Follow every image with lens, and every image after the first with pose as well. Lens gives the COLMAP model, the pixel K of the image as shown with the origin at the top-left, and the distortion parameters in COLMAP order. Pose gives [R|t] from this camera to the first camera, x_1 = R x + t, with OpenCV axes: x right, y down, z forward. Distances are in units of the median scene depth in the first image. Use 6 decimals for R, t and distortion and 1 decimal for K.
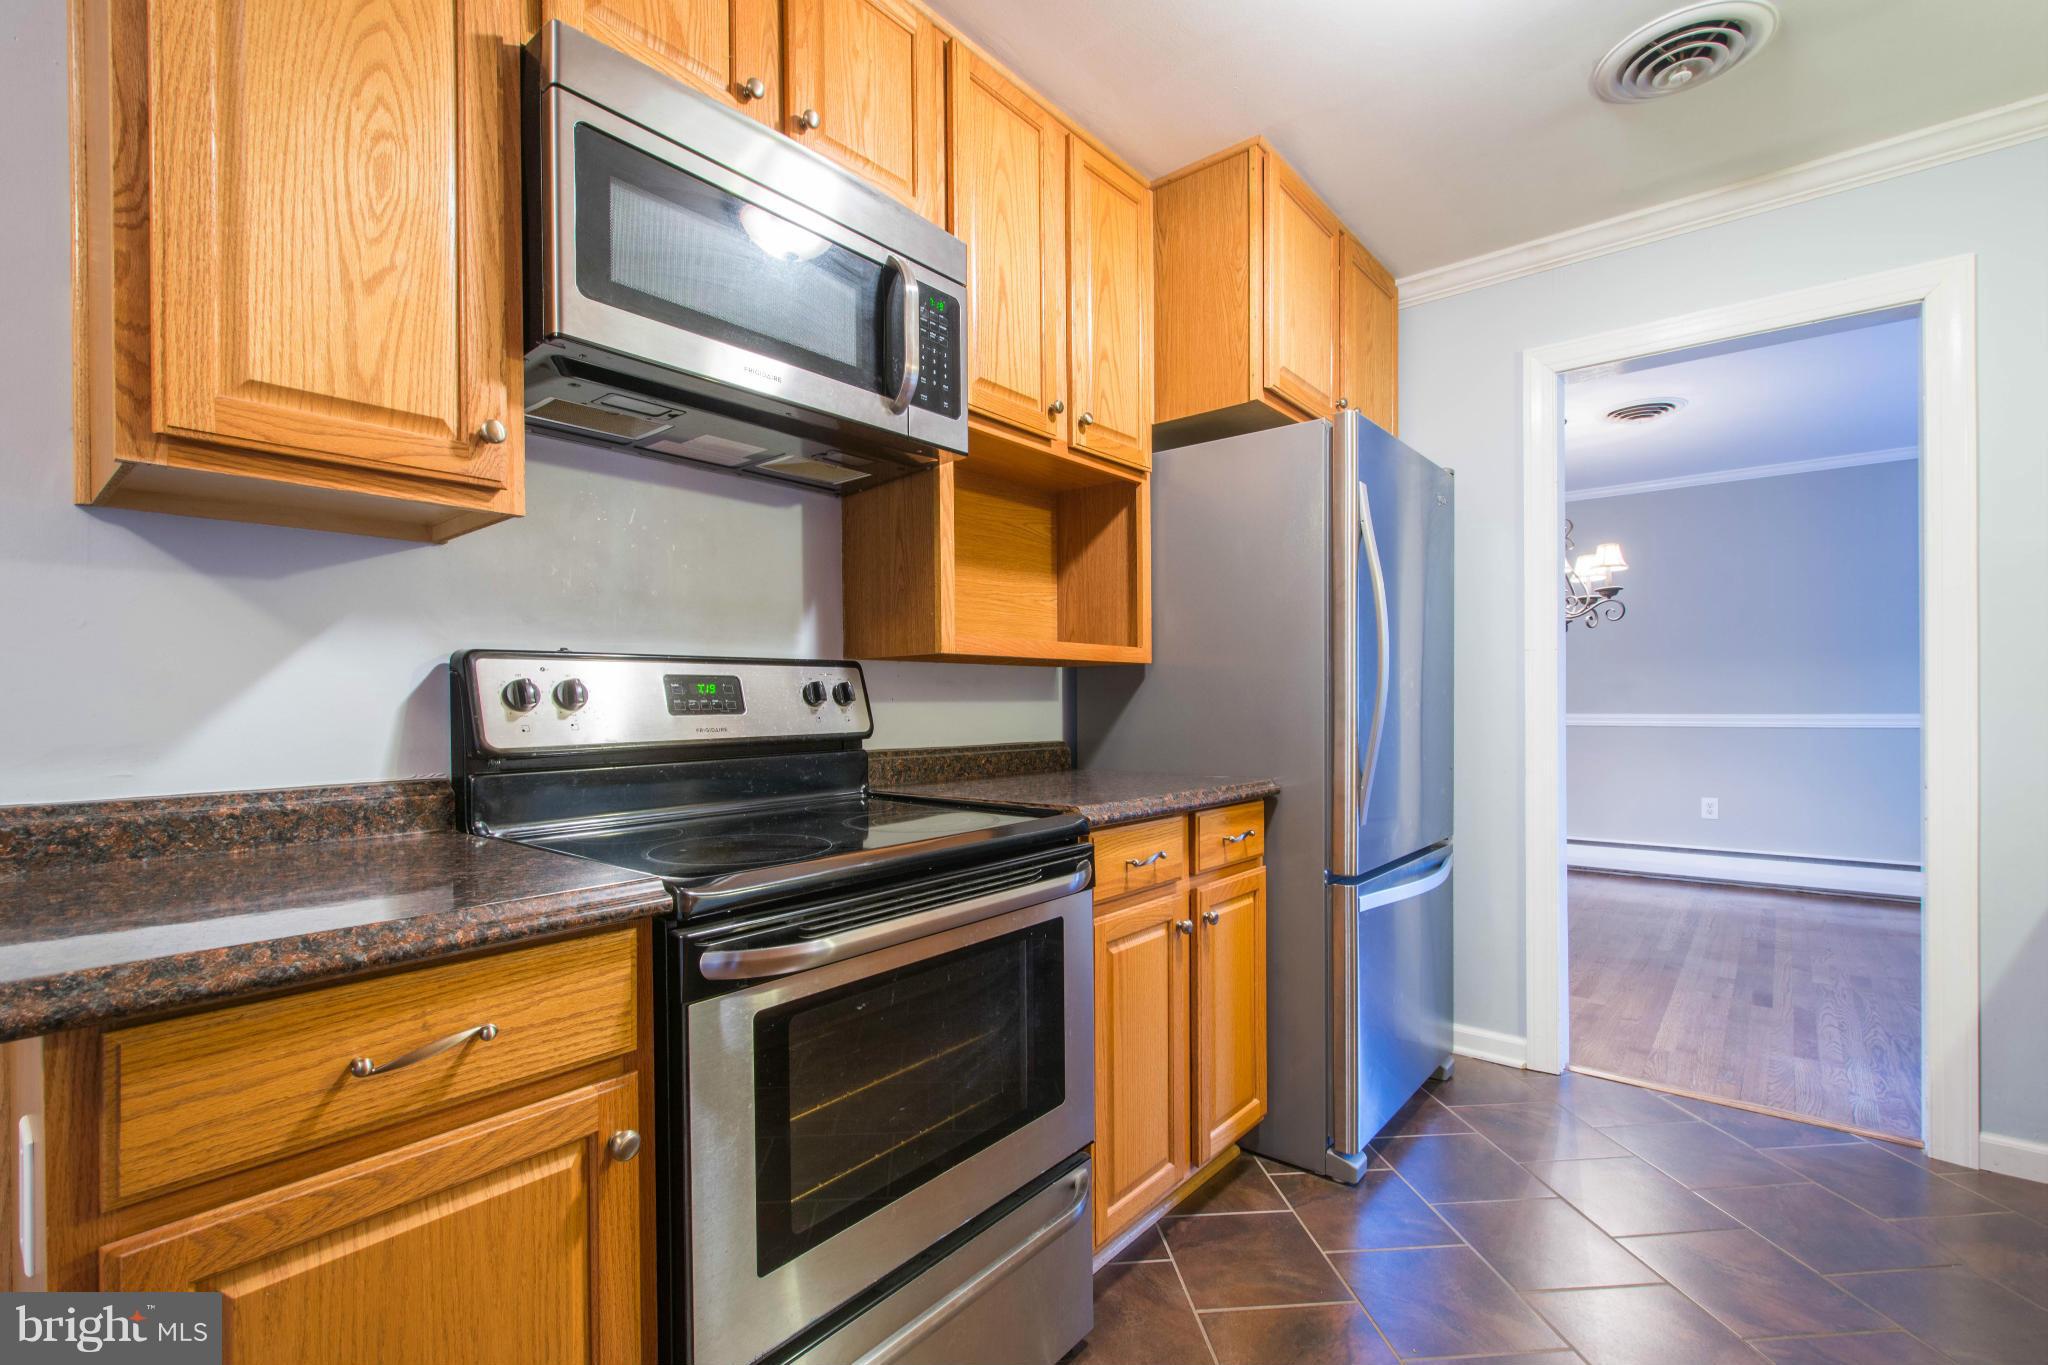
lens RADIAL K [[930.2, 0, 1002.0], [0, 930.2, 707.1], [0, 0, 1]] dist [0.001751, -0.000132]
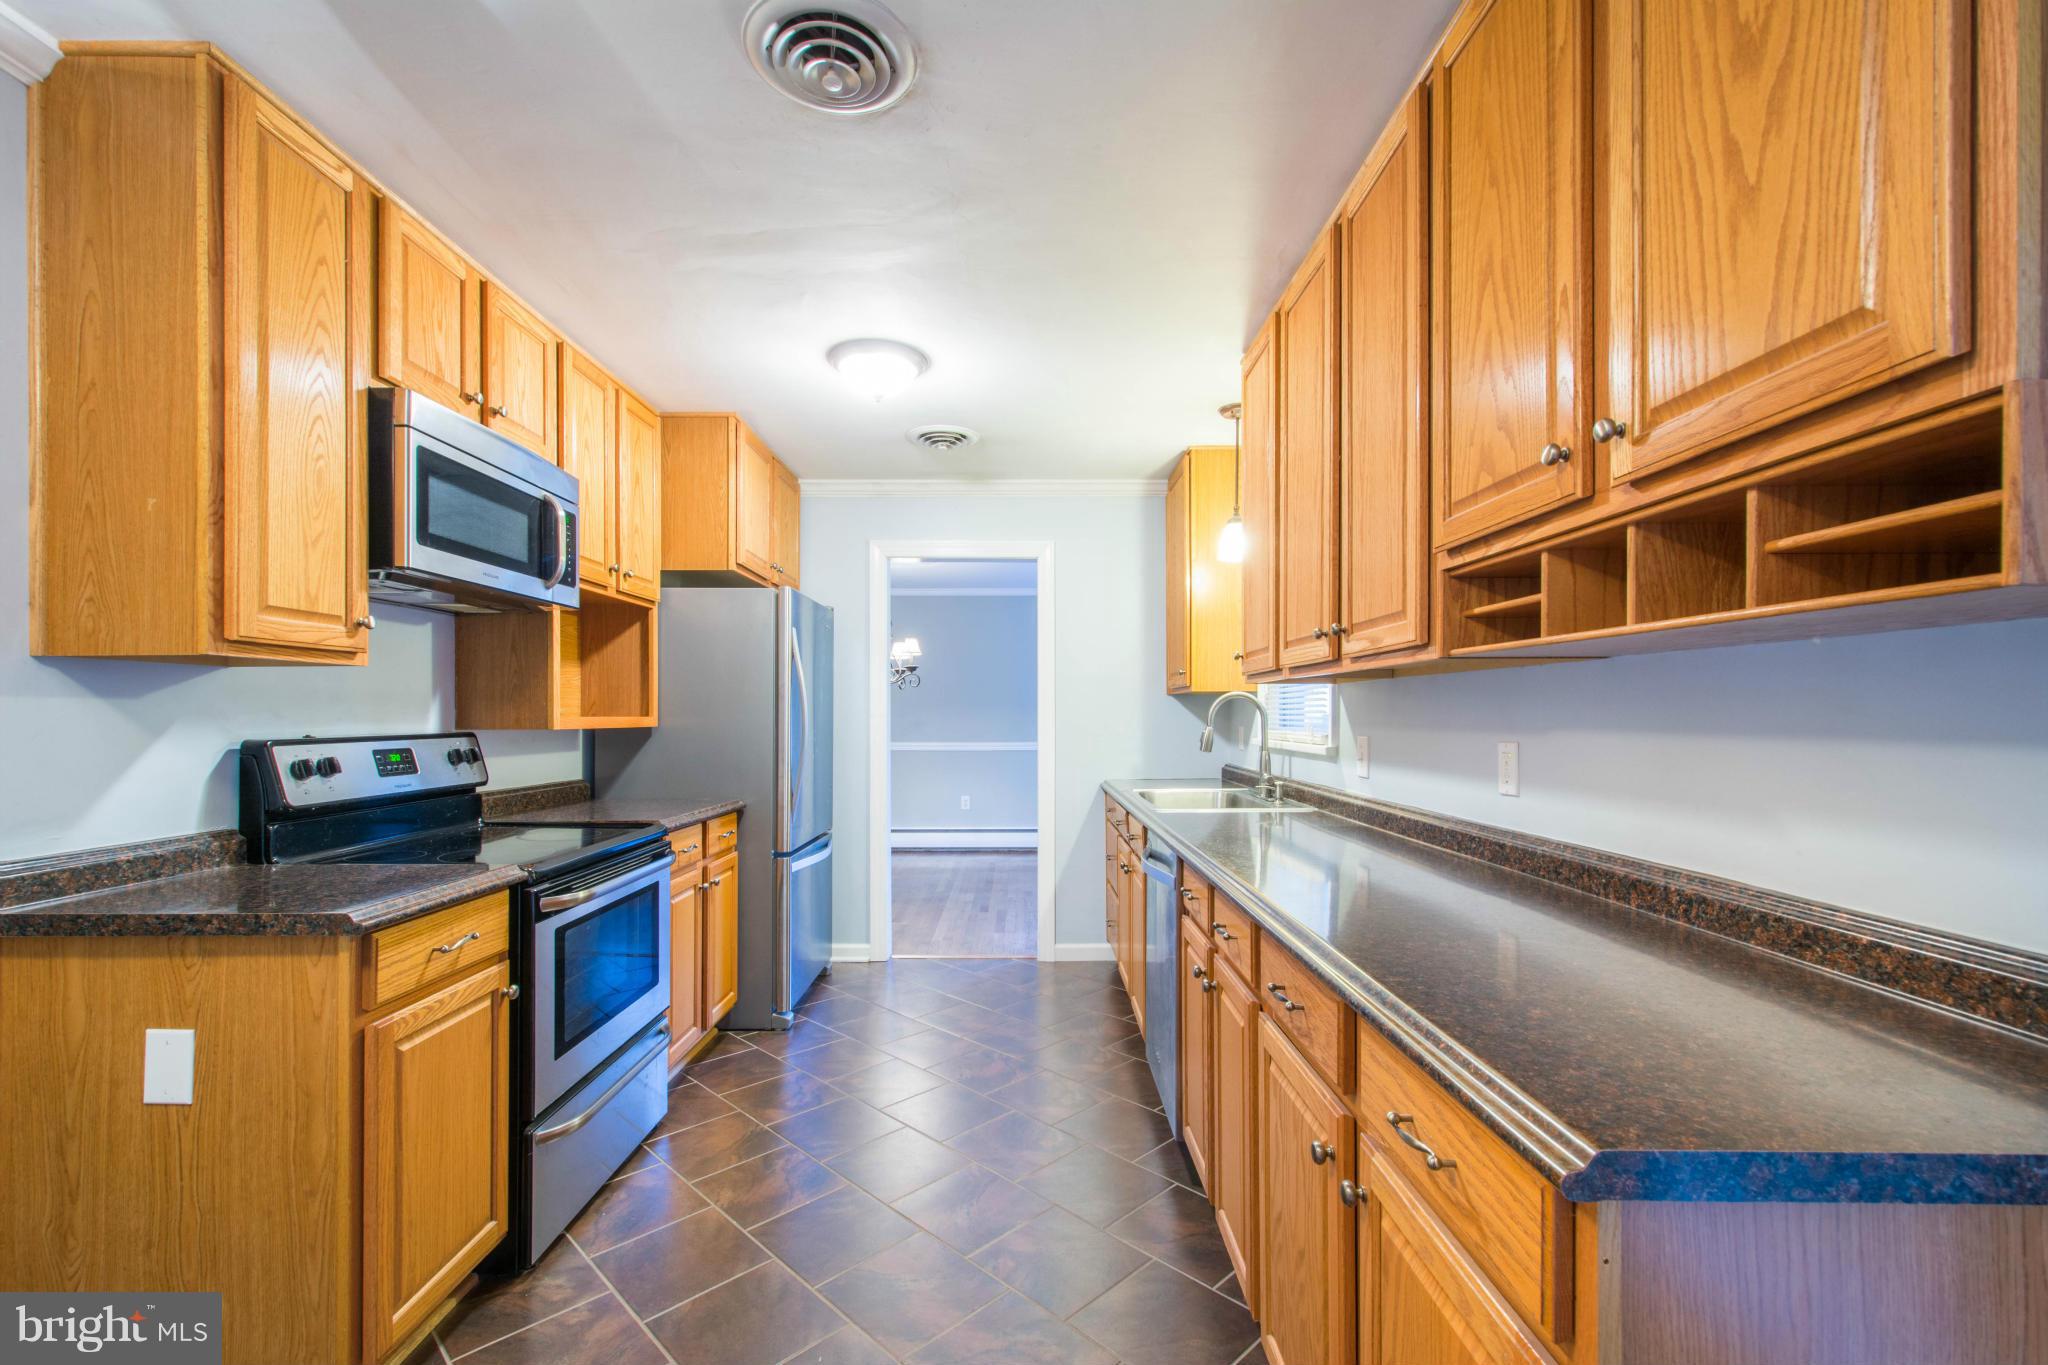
lens RADIAL K [[874.0, 0, 1027.4], [0, 874.0, 715.2], [0, 0, 1]] dist [0.002285, 0.000018]
pose [[0.758299, 0.010002, 0.651831, -0.341856], [-0.000955, 0.999898, -0.014231, -0.050758], [-0.651907, 0.010169, 0.758231, -0.521216]]
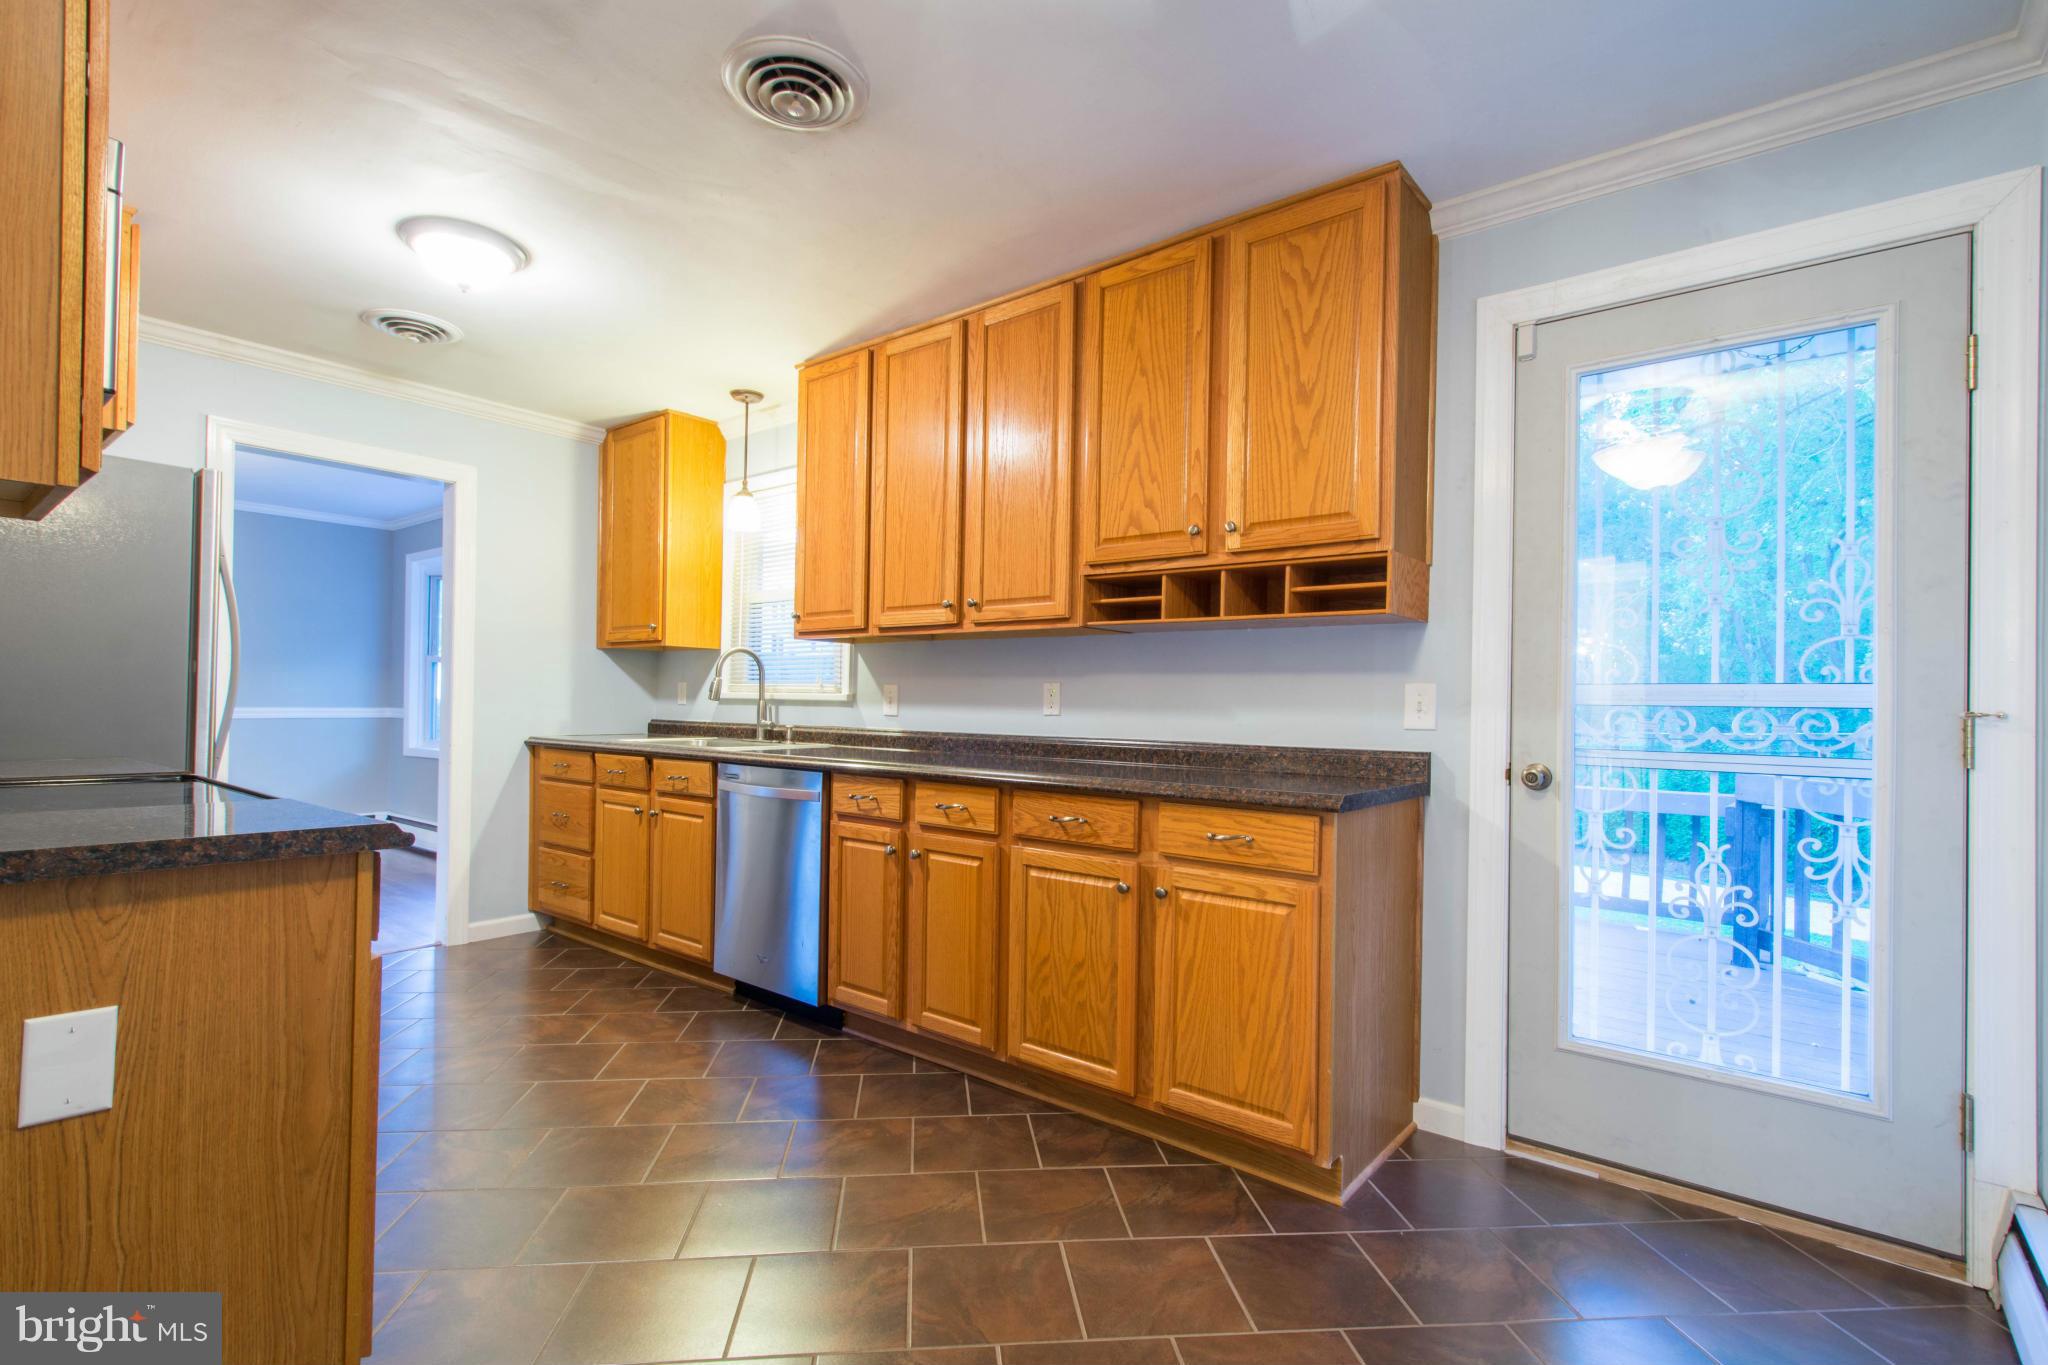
lens RADIAL K [[906.9, 0, 1013.9], [0, 906.9, 700.7], [0, 0, 1]] dist [0.005461, -0.000334]
pose [[-0.002627, 0.011450, 0.999931, -0.876646], [-0.010009, 0.999884, -0.011476, 0.009824], [-0.999946, -0.010039, -0.002512, -0.107494]]
